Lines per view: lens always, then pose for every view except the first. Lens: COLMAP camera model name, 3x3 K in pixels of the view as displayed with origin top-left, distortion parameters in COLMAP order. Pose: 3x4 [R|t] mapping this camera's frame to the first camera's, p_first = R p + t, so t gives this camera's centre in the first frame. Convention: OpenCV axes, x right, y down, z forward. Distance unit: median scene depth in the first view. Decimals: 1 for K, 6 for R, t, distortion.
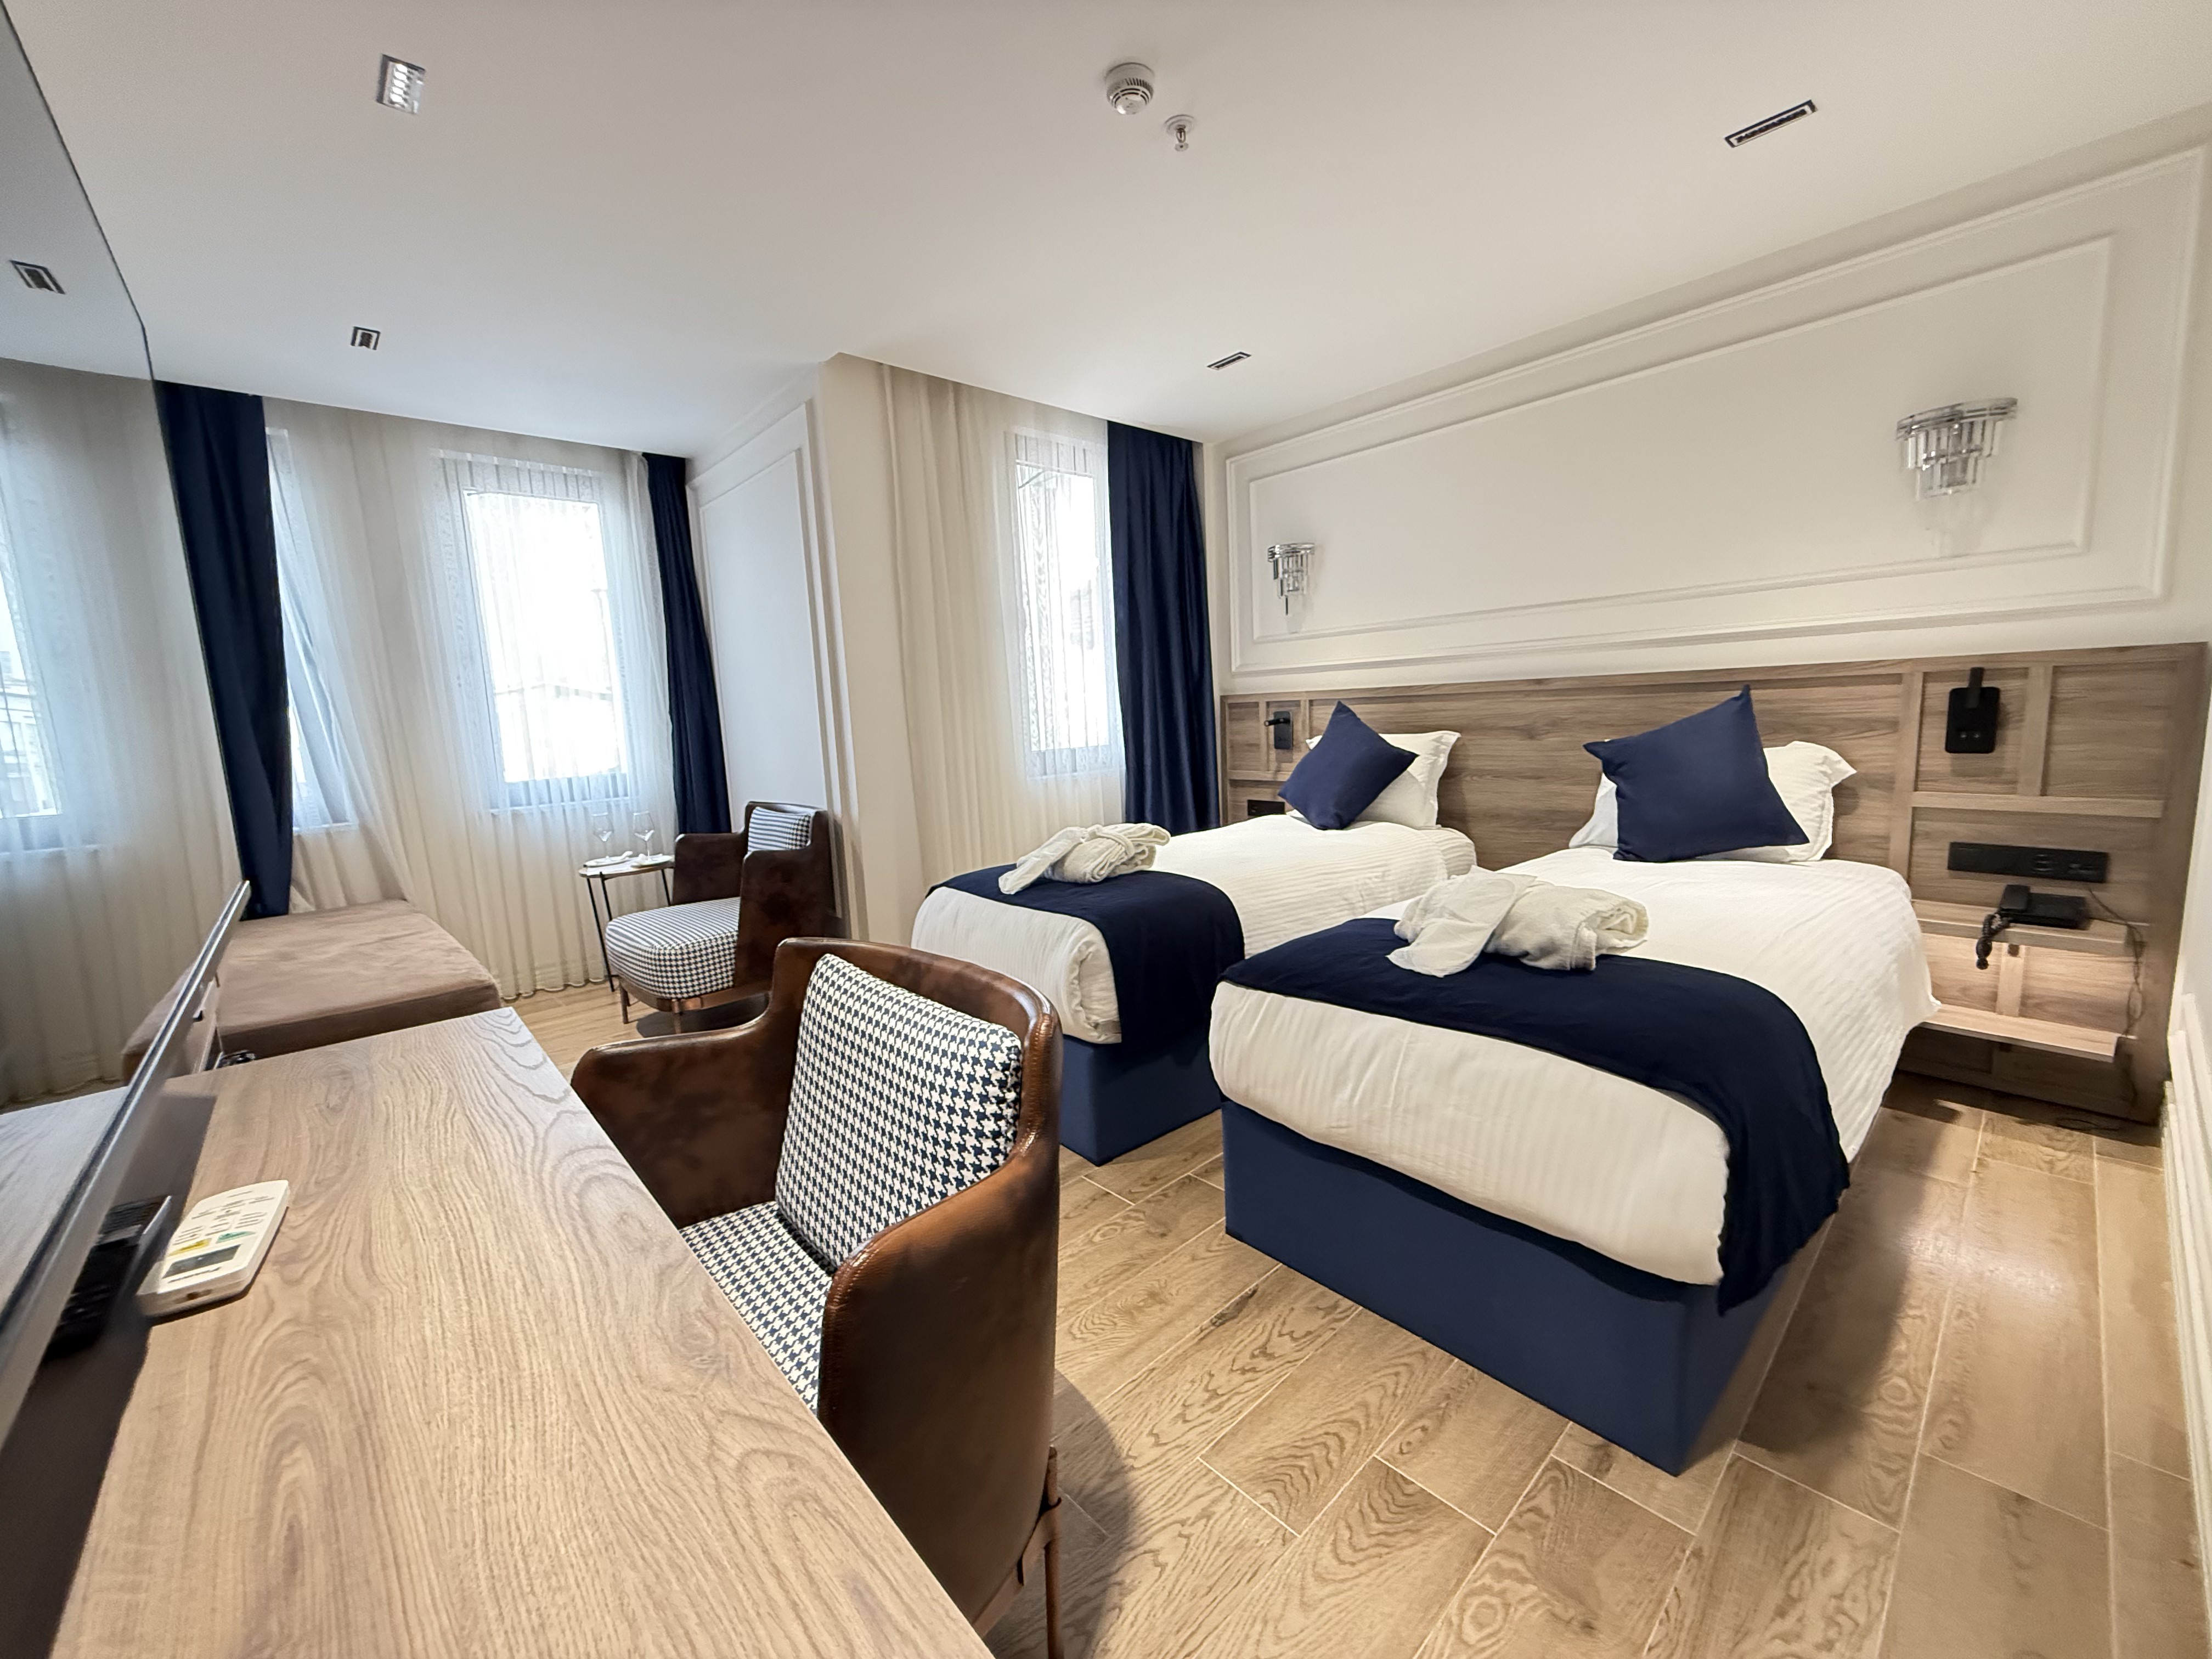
lens RADIAL K [[882.5, 0, 1106.0], [0, 882.5, 829.5], [0, 0, 1]] dist [0.002203, -0.000365]
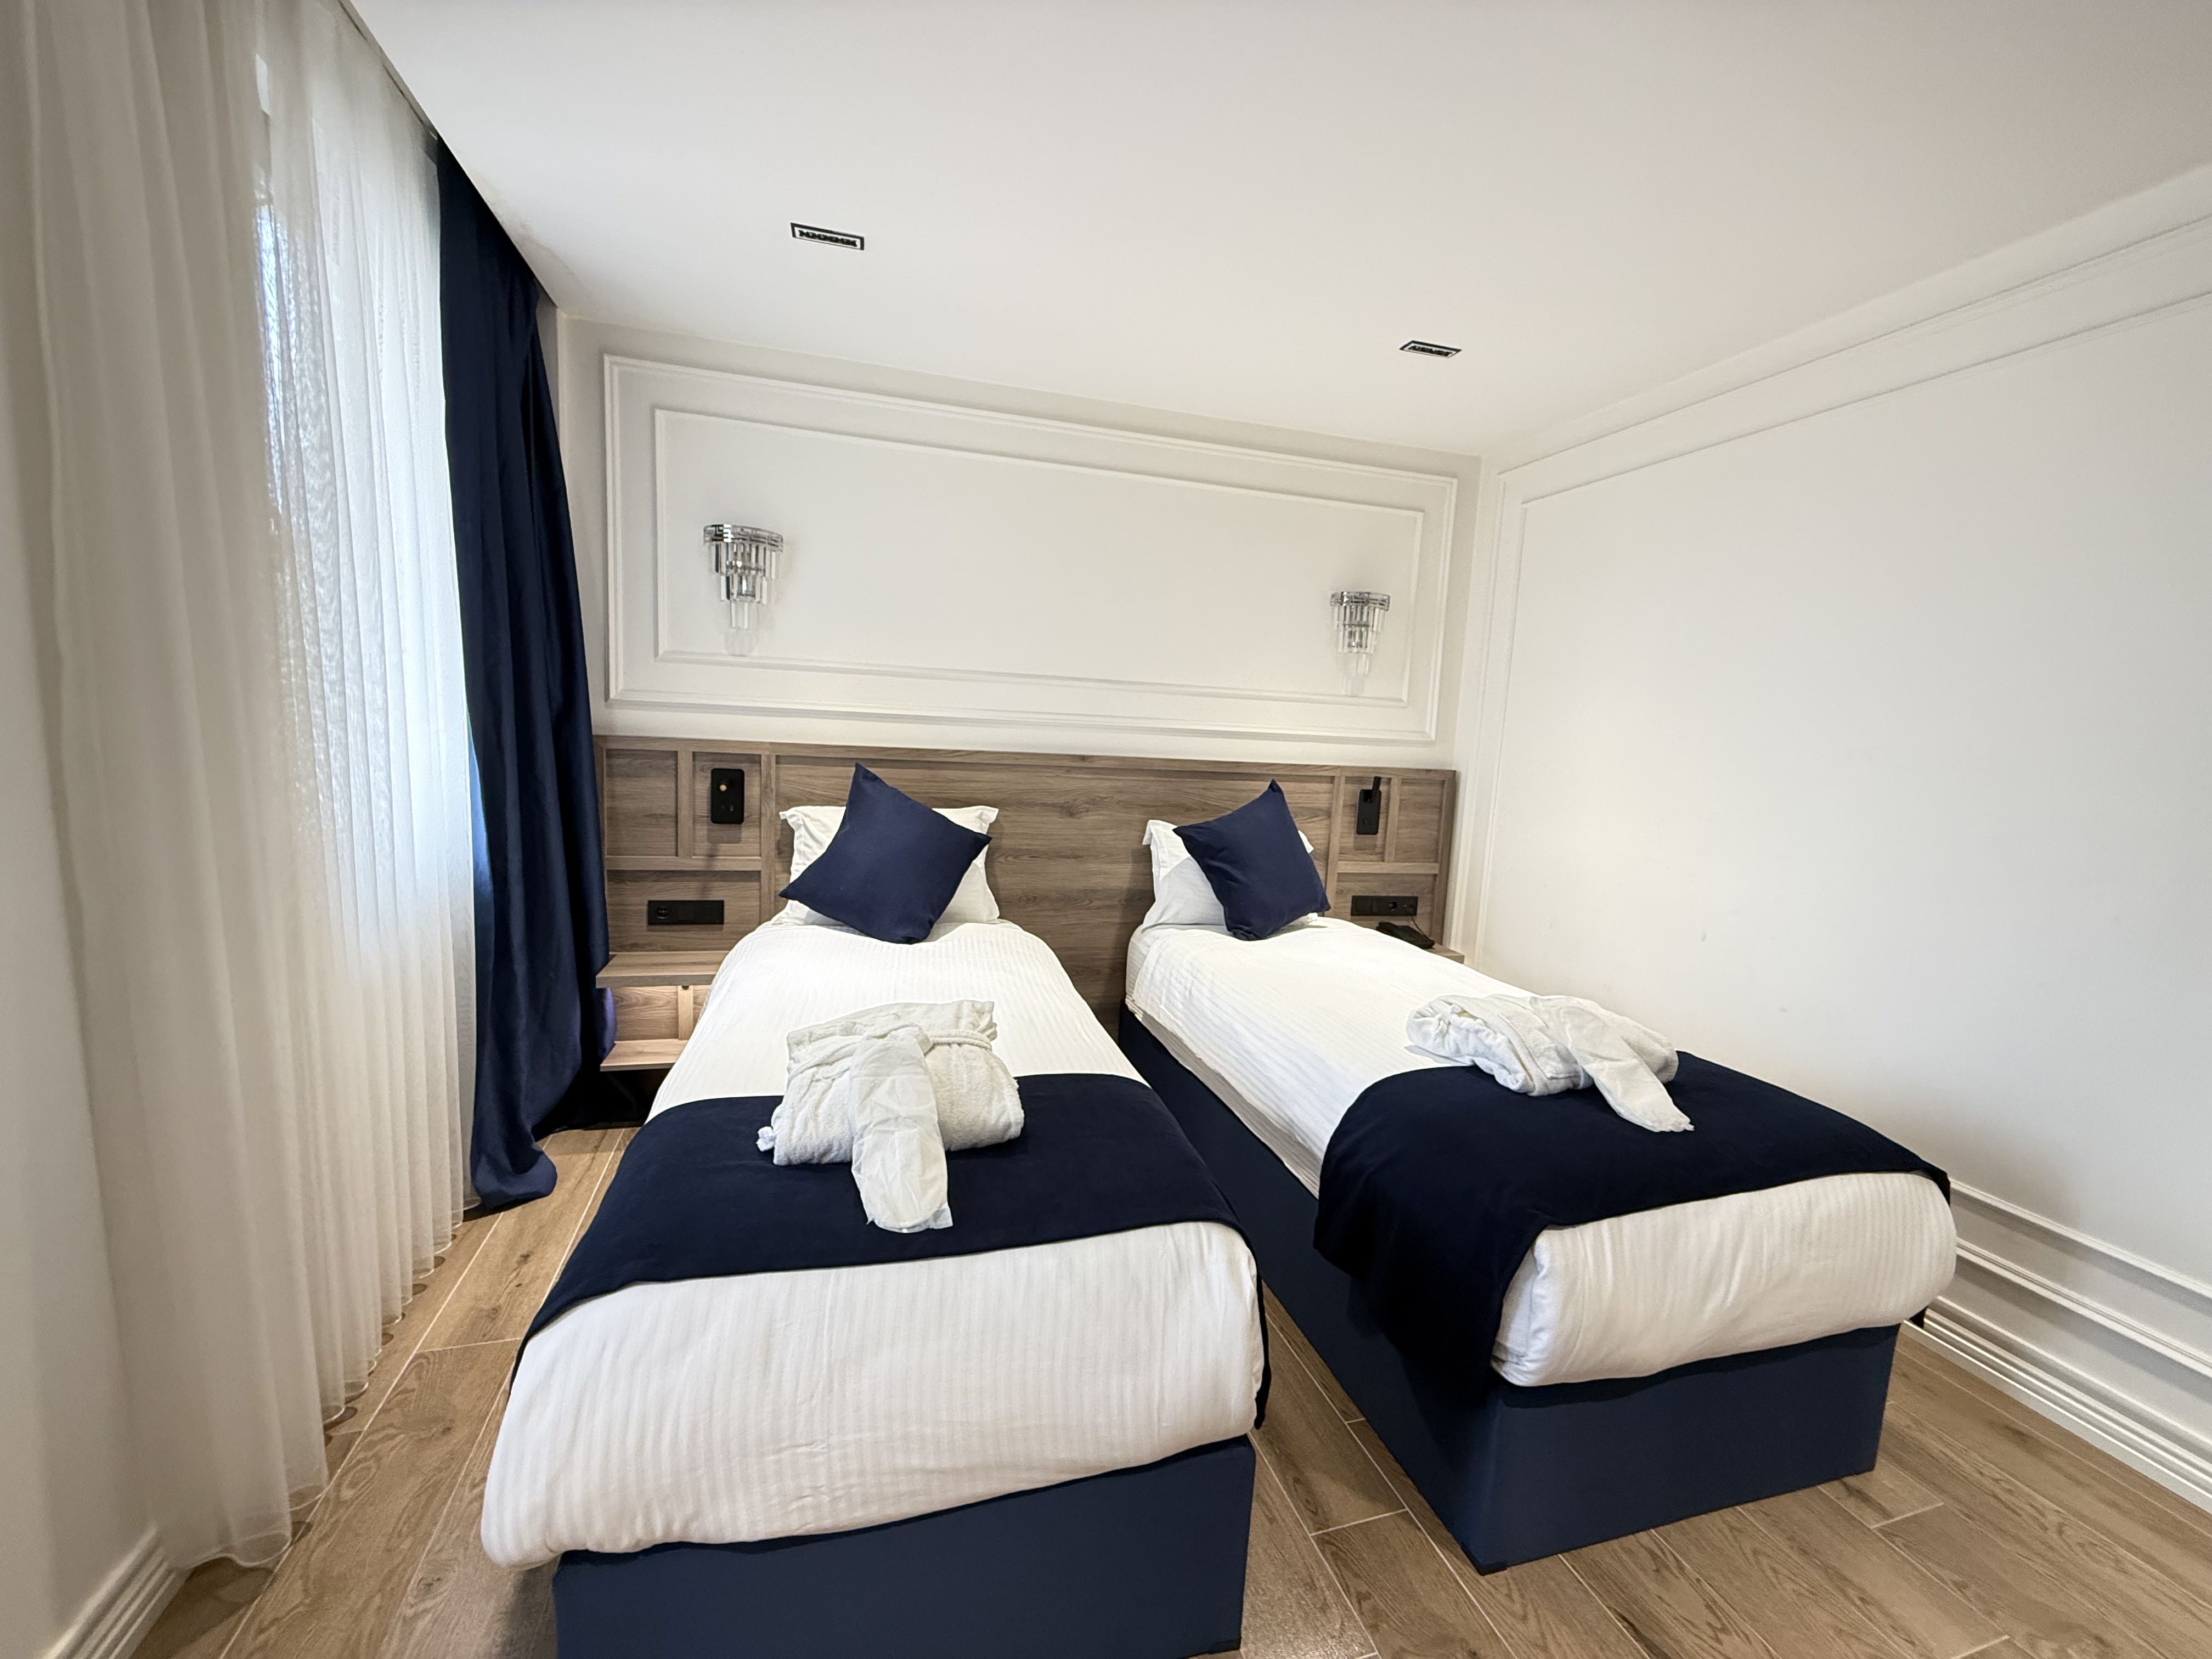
lens RADIAL K [[882.5, 0, 1106.0], [0, 882.5, 829.5], [0, 0, 1]] dist [0.002203, -0.000365]
pose [[0.421451, -0.039332, 0.905998, -0.491280], [0.054050, 0.998372, 0.018199, -0.139732], [-0.905239, 0.041299, 0.422891, 0.754812]]
